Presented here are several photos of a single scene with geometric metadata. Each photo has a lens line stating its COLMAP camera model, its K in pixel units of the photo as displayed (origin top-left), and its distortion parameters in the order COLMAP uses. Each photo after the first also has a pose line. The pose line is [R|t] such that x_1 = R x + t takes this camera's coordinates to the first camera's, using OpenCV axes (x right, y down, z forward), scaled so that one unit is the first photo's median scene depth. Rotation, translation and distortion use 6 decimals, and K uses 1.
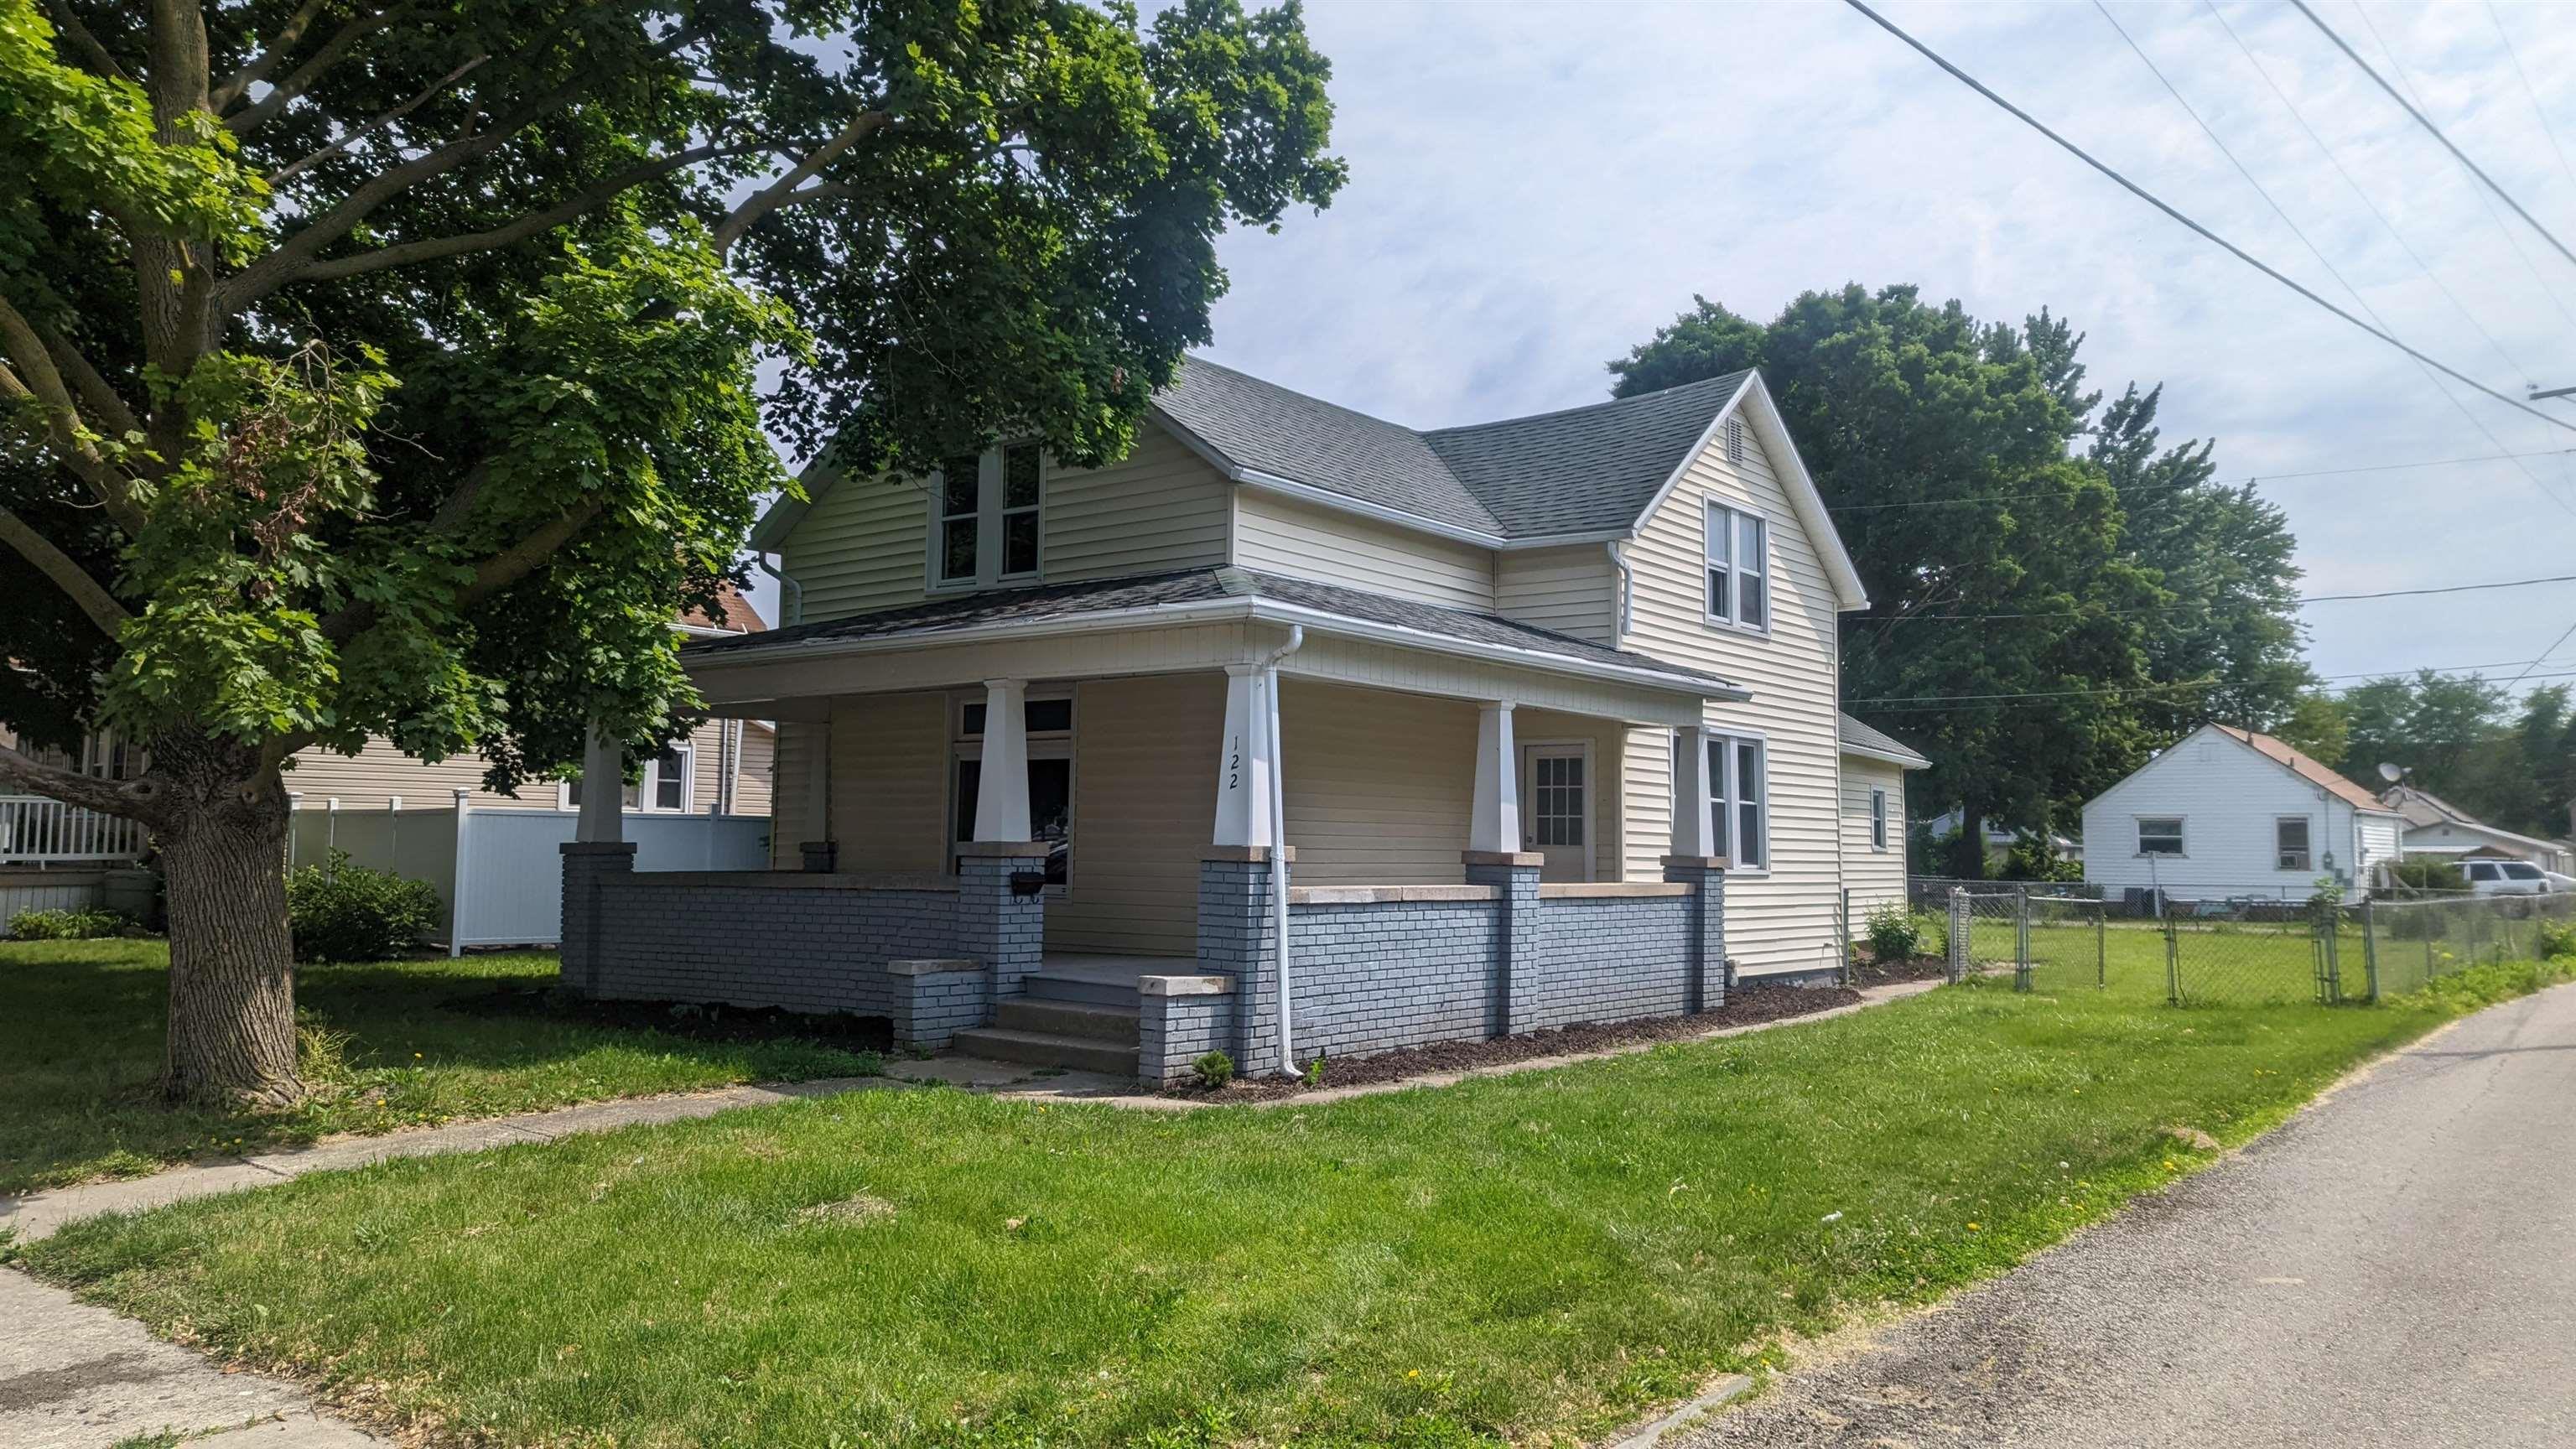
lens RADIAL K [[1807.3, 0, 1290.2], [0, 1807.3, 727.3], [0, 0, 1]] dist [0.123471, -0.000771]
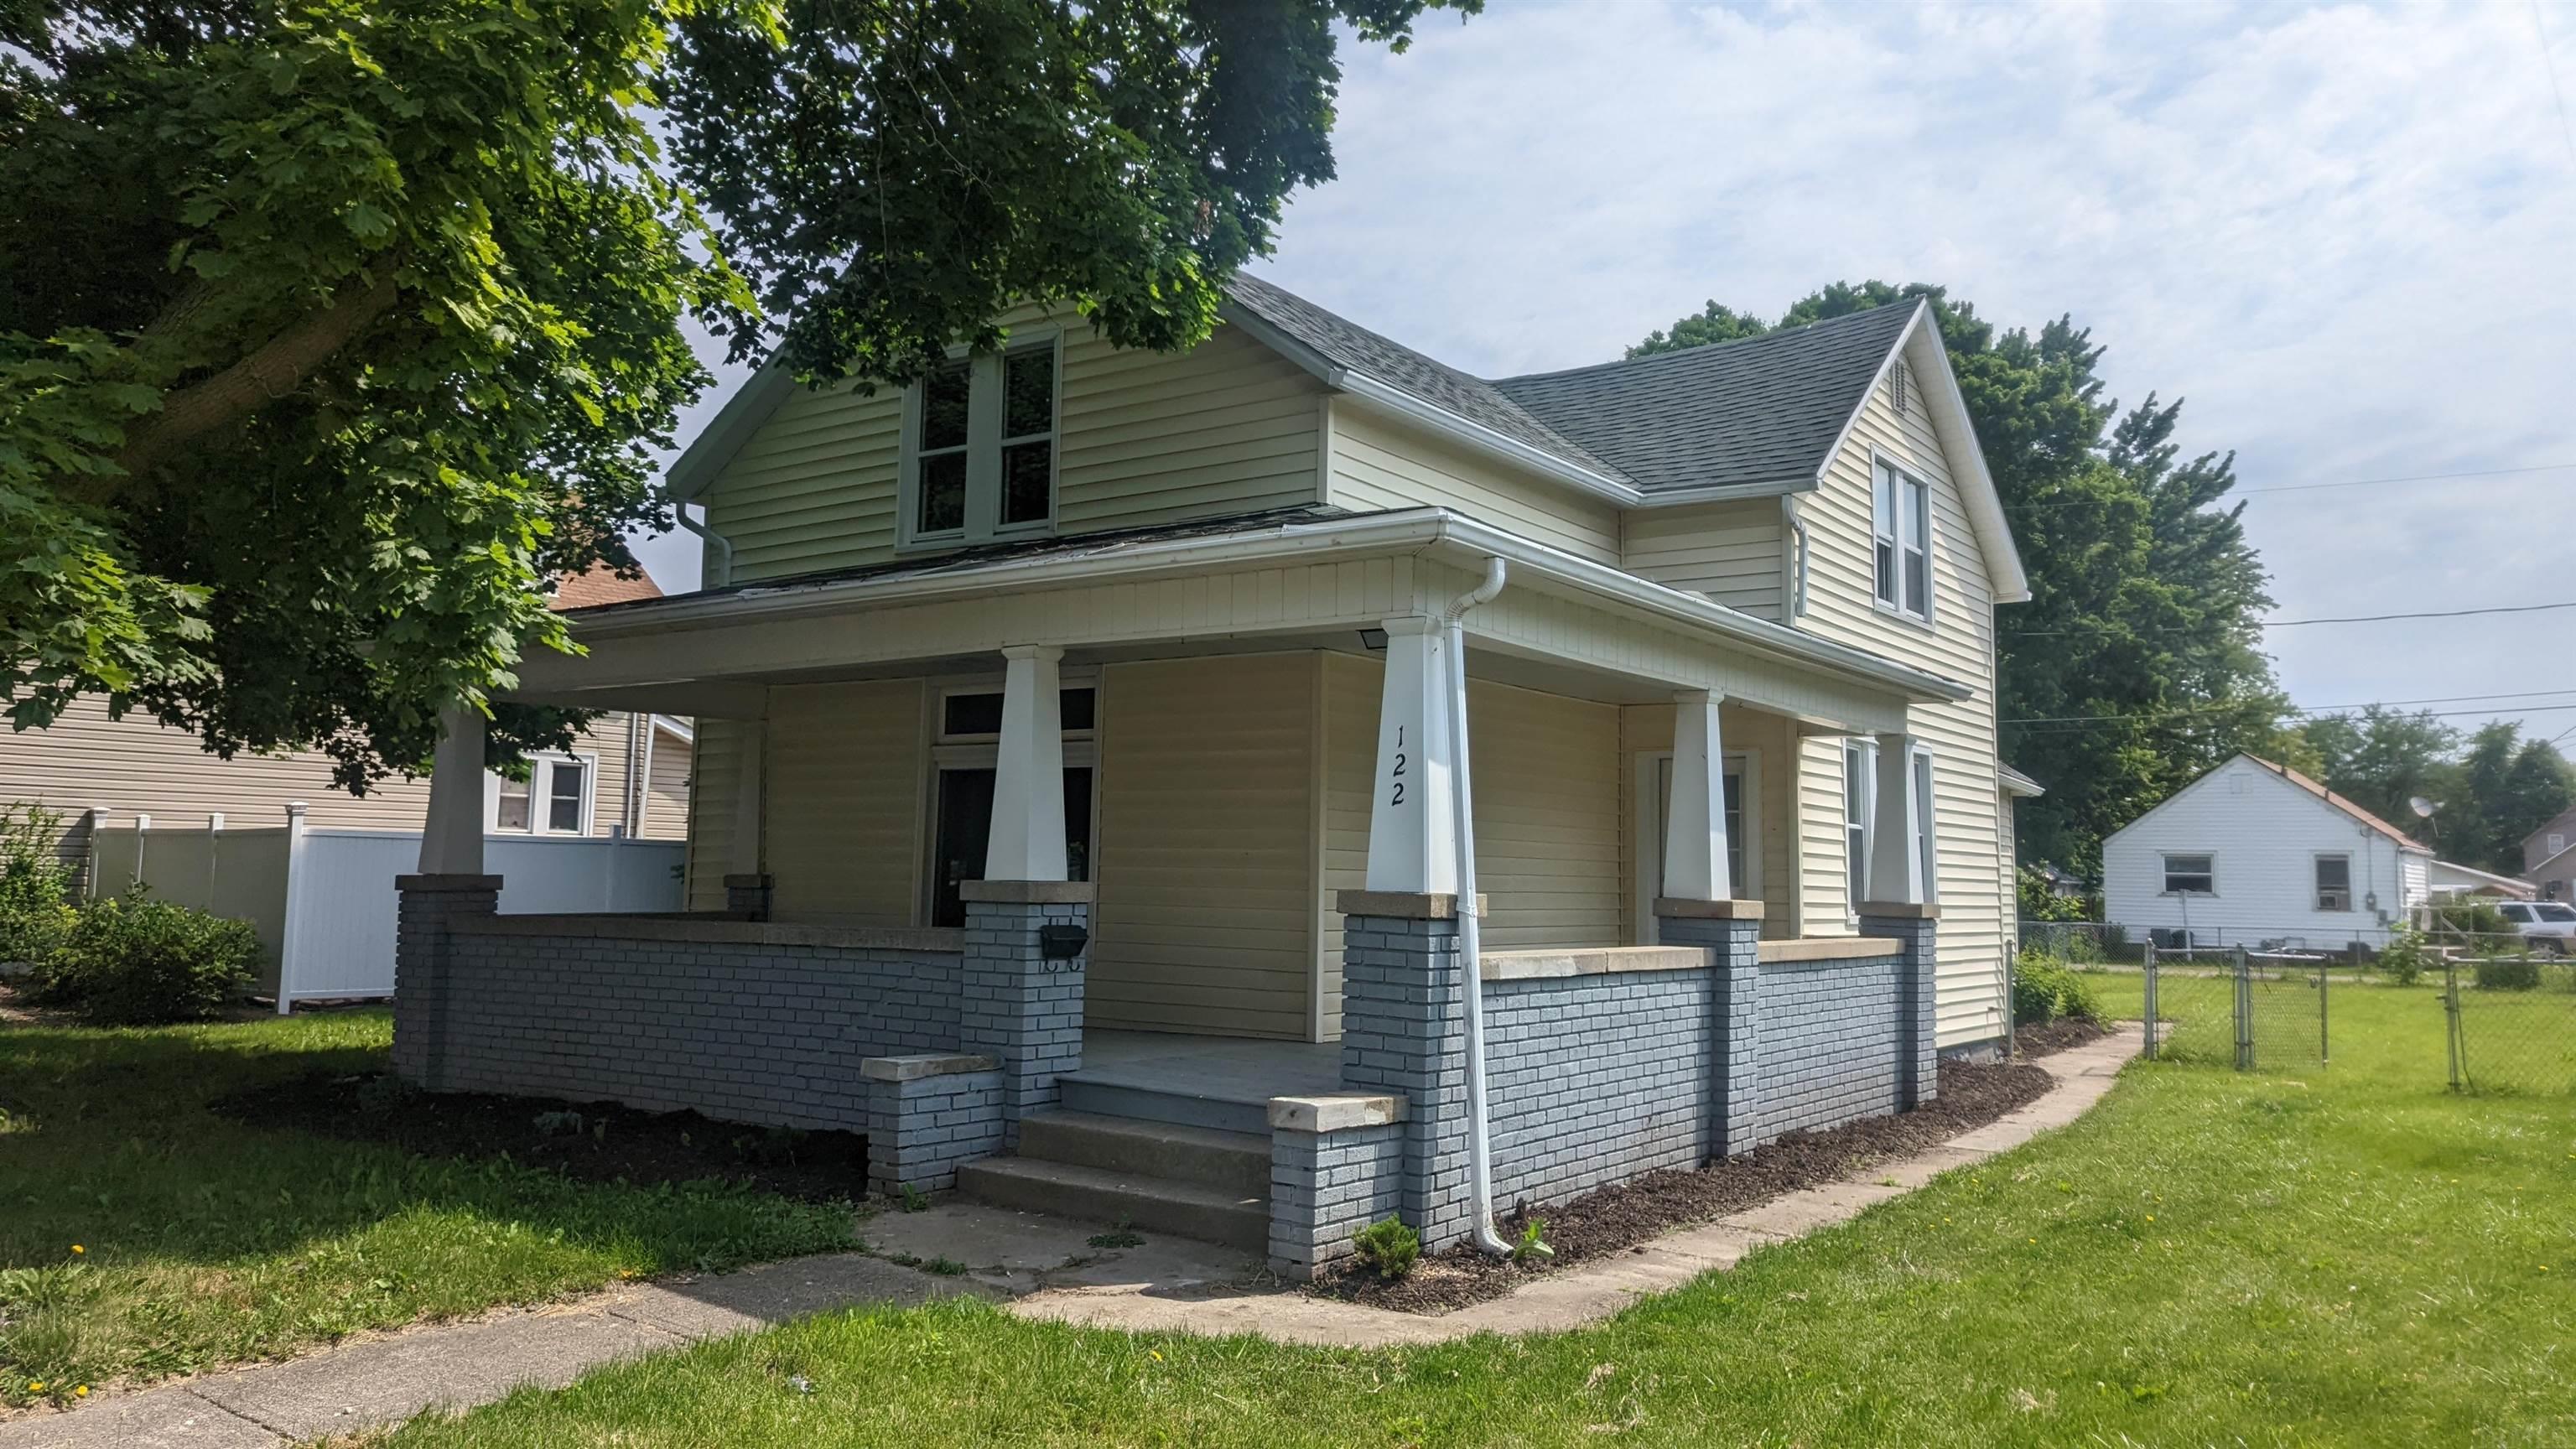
lens RADIAL K [[1813.7, 0, 1286.5], [0, 1813.7, 713.2], [0, 0, 1]] dist [0.088434, -0.000932]
pose [[0.999134, 0.010858, 0.040170, -0.076642], [-0.009937, 0.999685, -0.023060, 0.012377], [-0.040408, 0.022641, 0.998927, 0.263044]]
